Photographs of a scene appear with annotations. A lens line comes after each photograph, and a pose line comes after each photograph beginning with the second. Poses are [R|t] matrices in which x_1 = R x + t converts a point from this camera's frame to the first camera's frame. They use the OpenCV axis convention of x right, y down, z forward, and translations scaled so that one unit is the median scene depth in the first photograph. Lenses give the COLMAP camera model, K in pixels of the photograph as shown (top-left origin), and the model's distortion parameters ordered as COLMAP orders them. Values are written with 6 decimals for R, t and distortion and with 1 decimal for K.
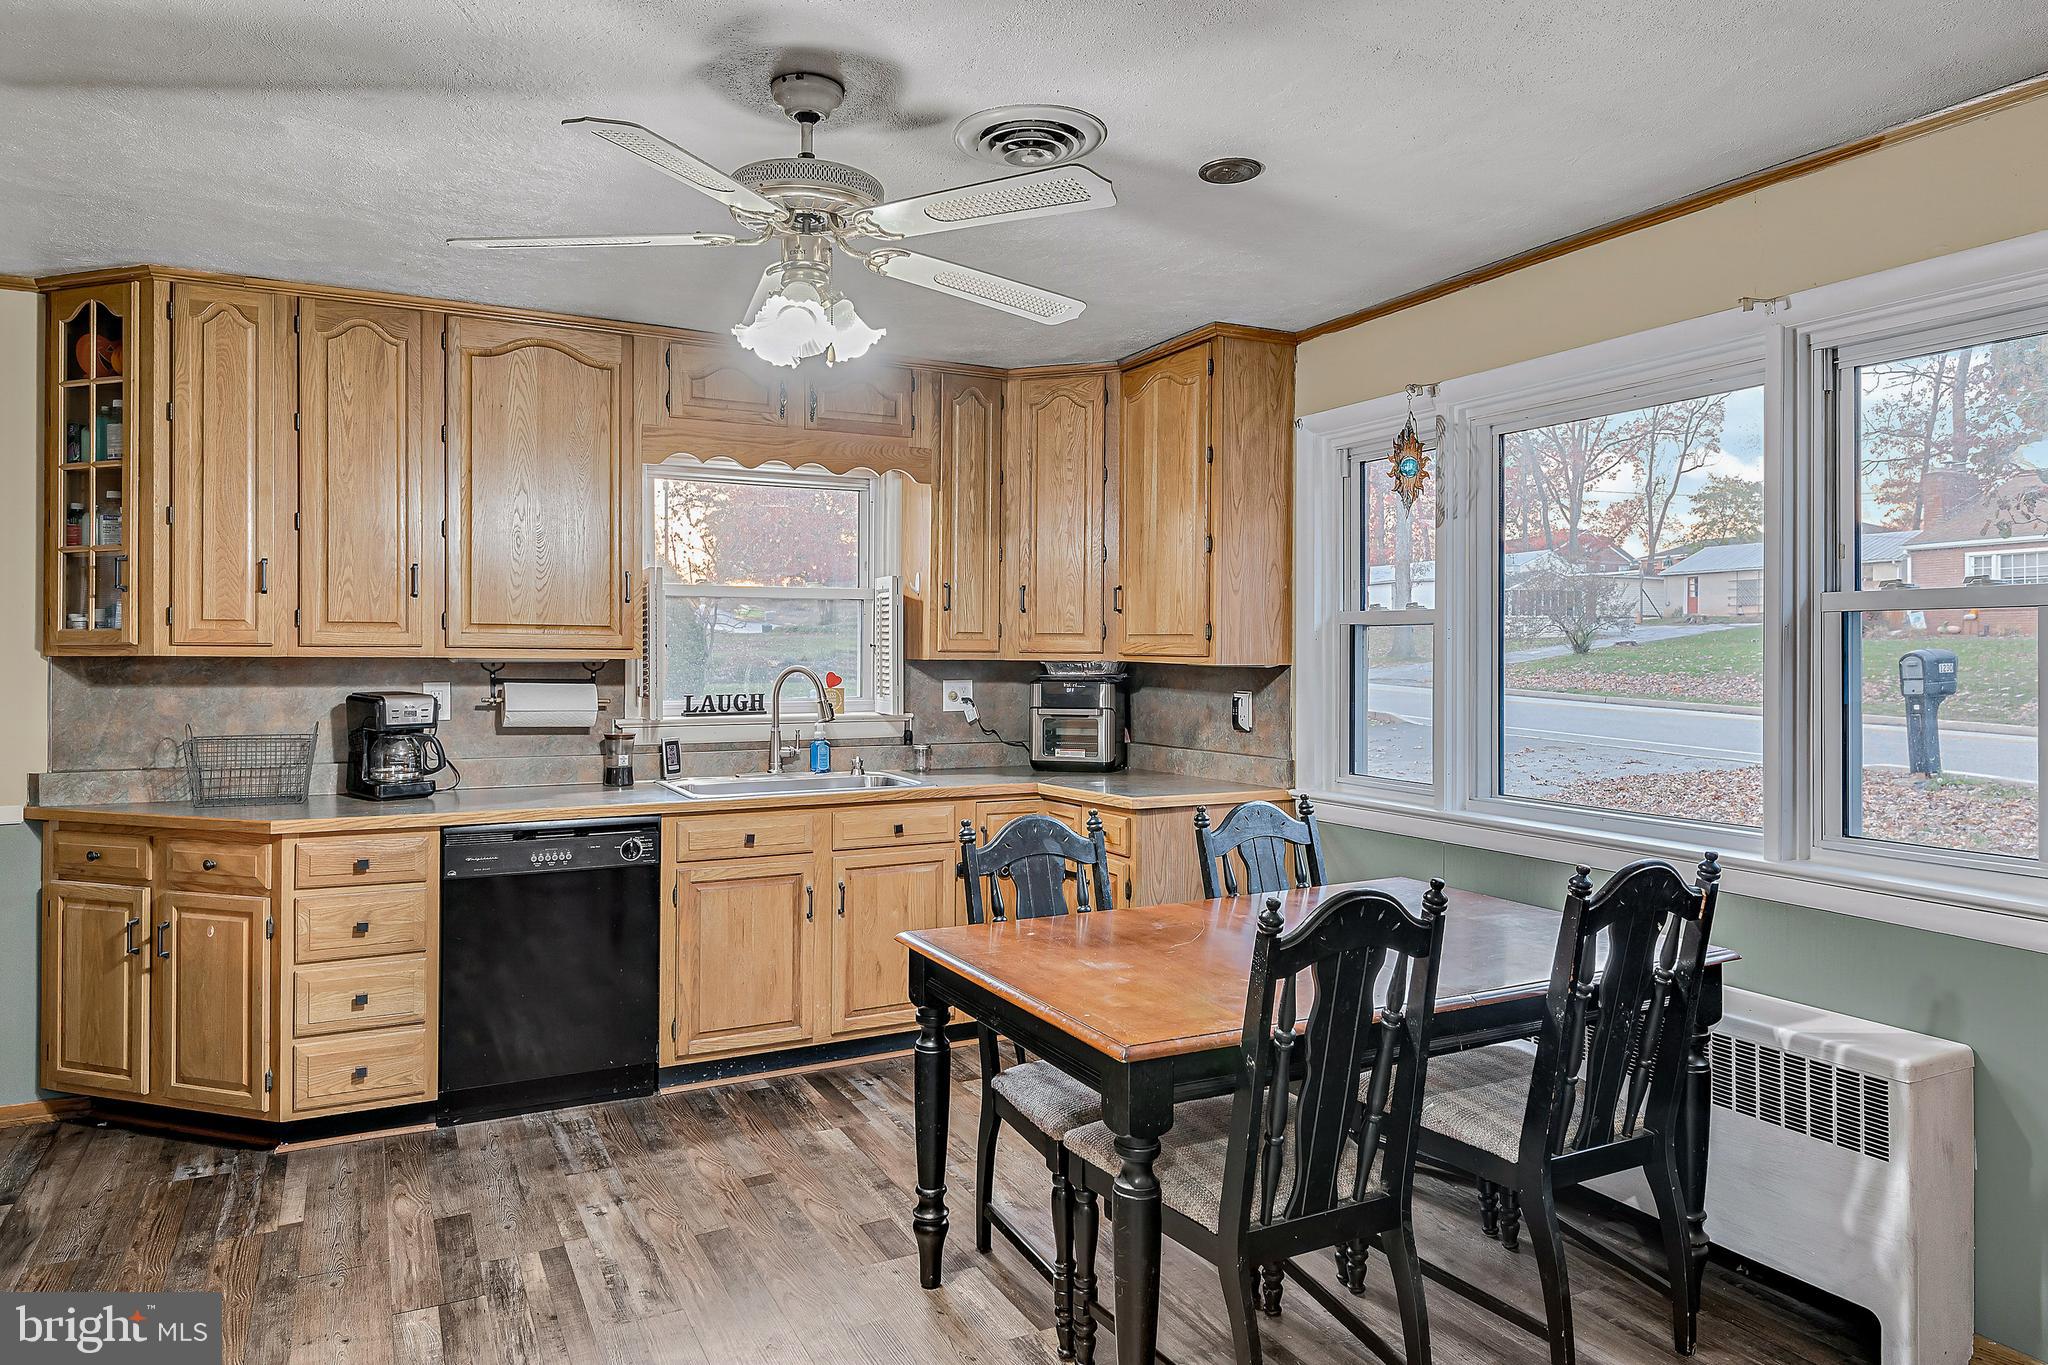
lens RADIAL K [[1312.2, 0, 1018.7], [0, 1312.2, 654.2], [0, 0, 1]] dist [0.029233, -0.026686]
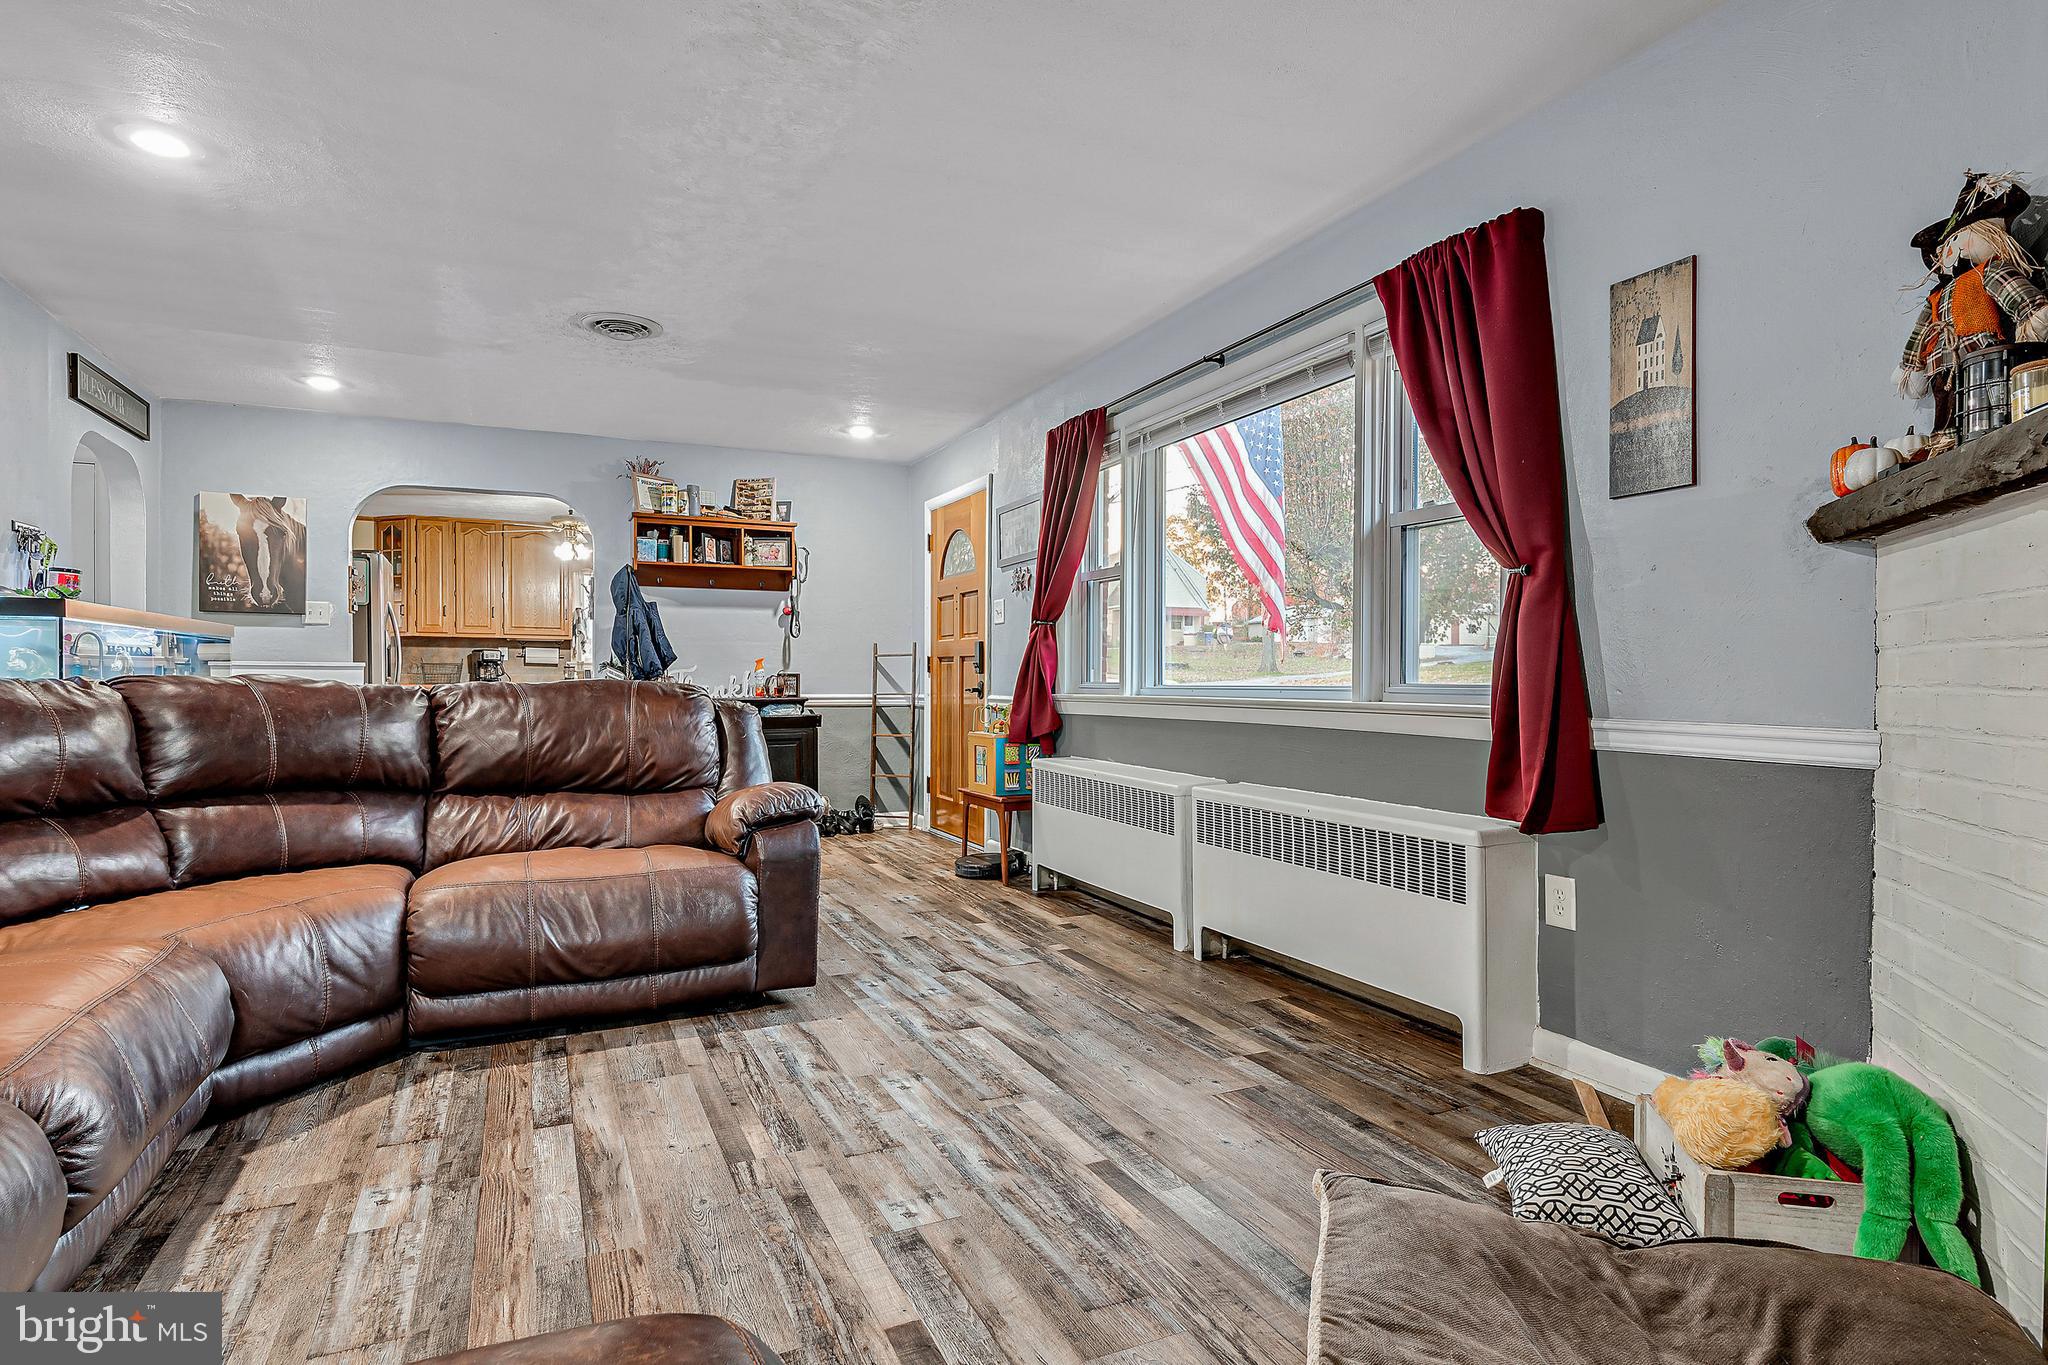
lens RADIAL K [[1091.4, 0, 1013.7], [0, 1091.4, 682.1], [0, 0, 1]] dist [0.025764, -0.016492]
pose [[0.999042, -0.001585, -0.043732, 0.748214], [0.001841, 0.999981, 0.005811, 0.080641], [0.043722, -0.005886, 0.999026, -1.298569]]
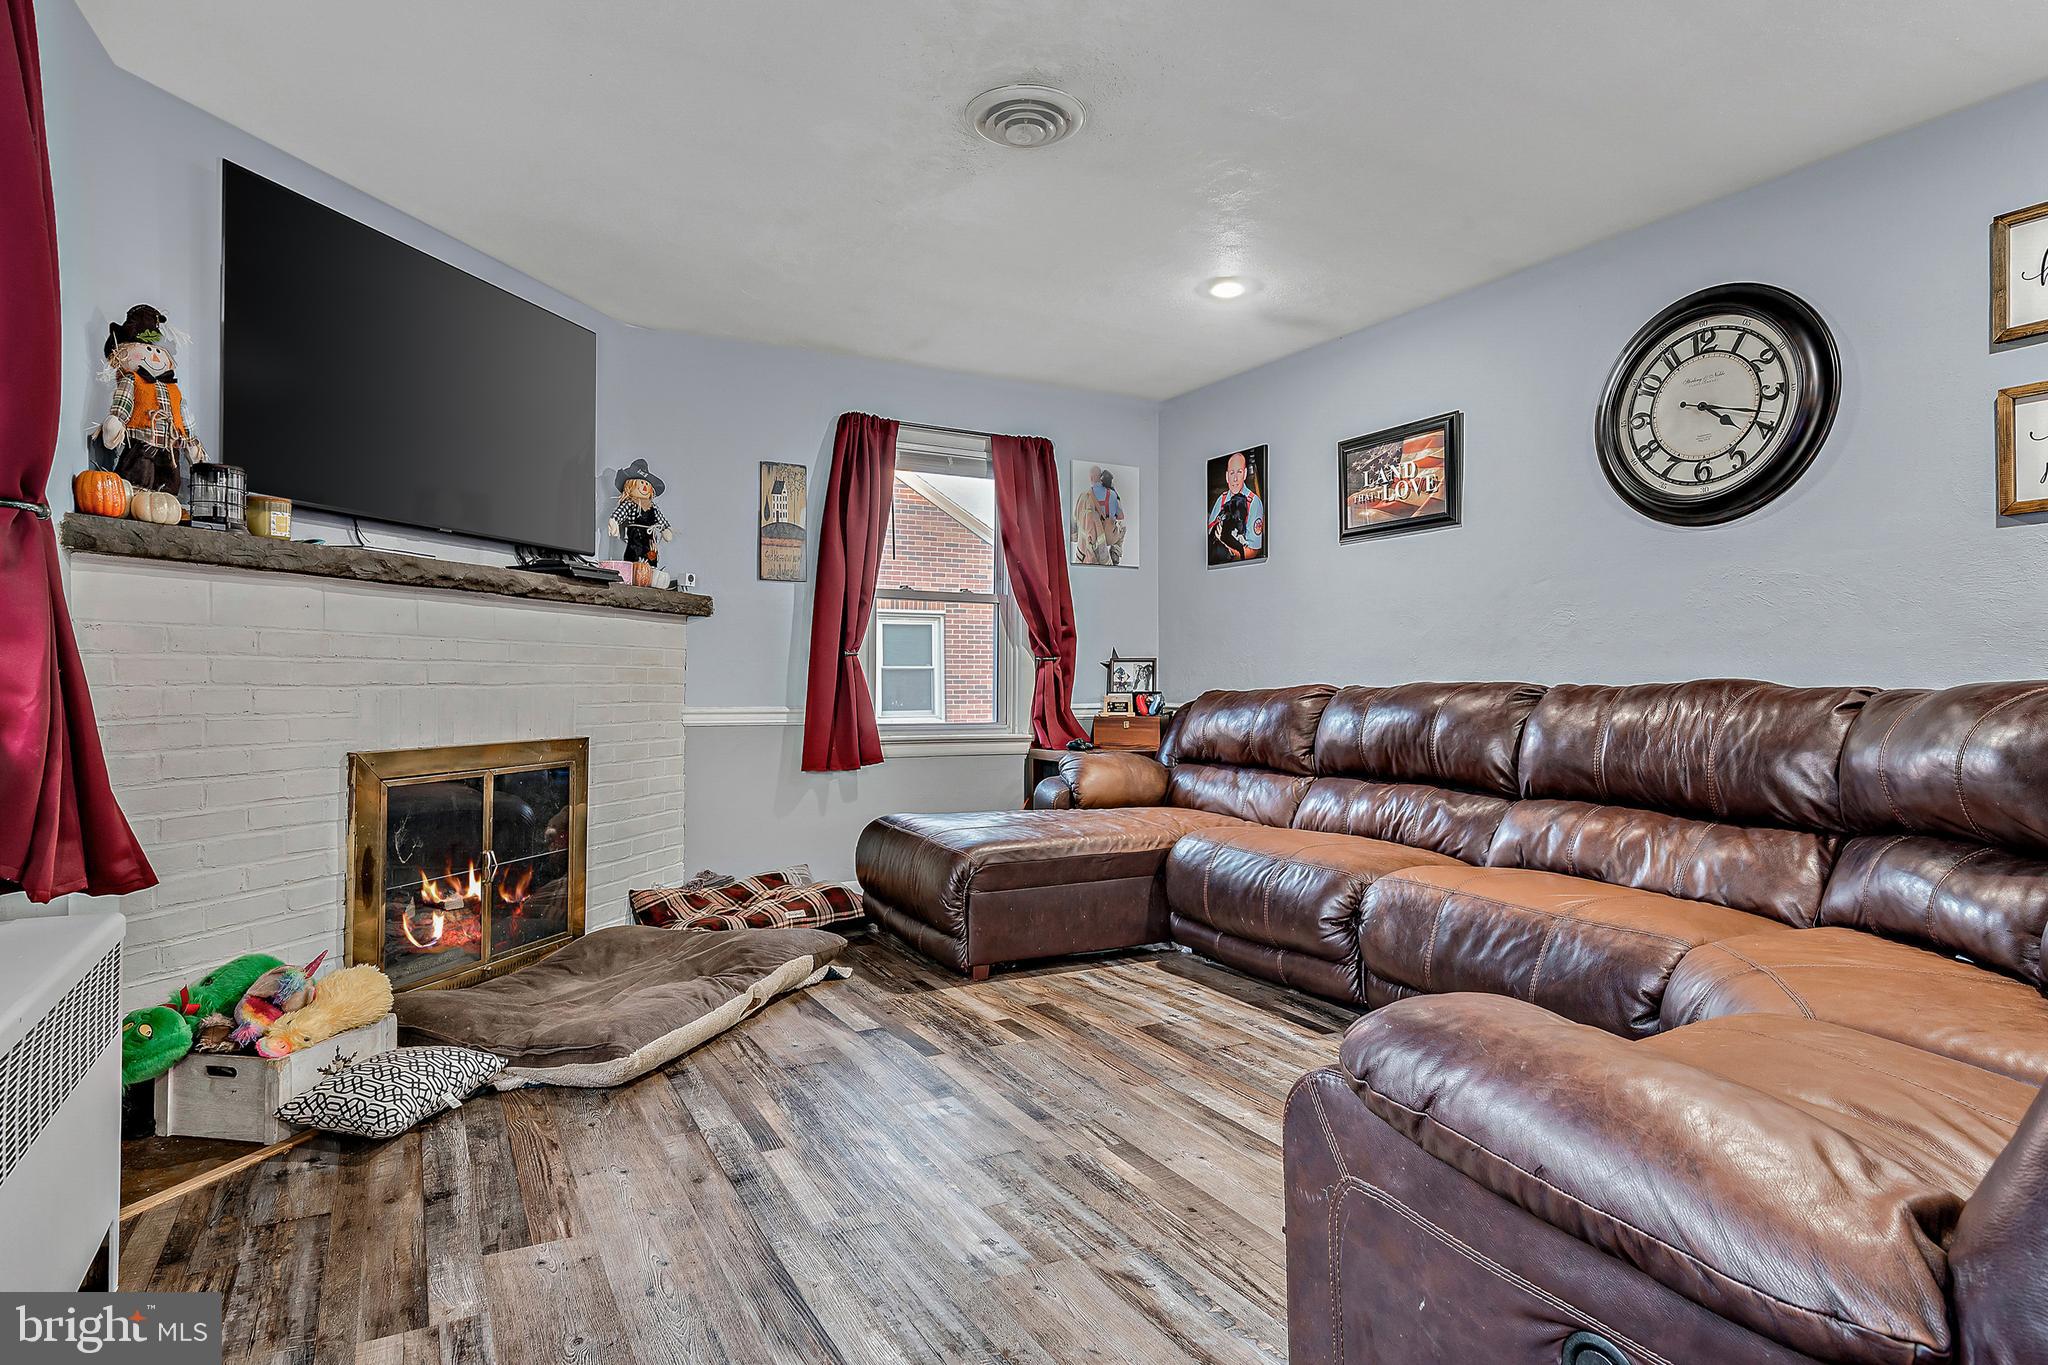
lens RADIAL K [[1091.4, 0, 1028.8], [0, 1091.4, 683.0], [0, 0, 1]] dist [0.025764, -0.016492]
pose [[-0.999024, -0.004979, -0.043883, 0.667165], [-0.004983, 0.999988, -0.000011, 0.082188], [0.043882, 0.000207, -0.999037, -0.275992]]
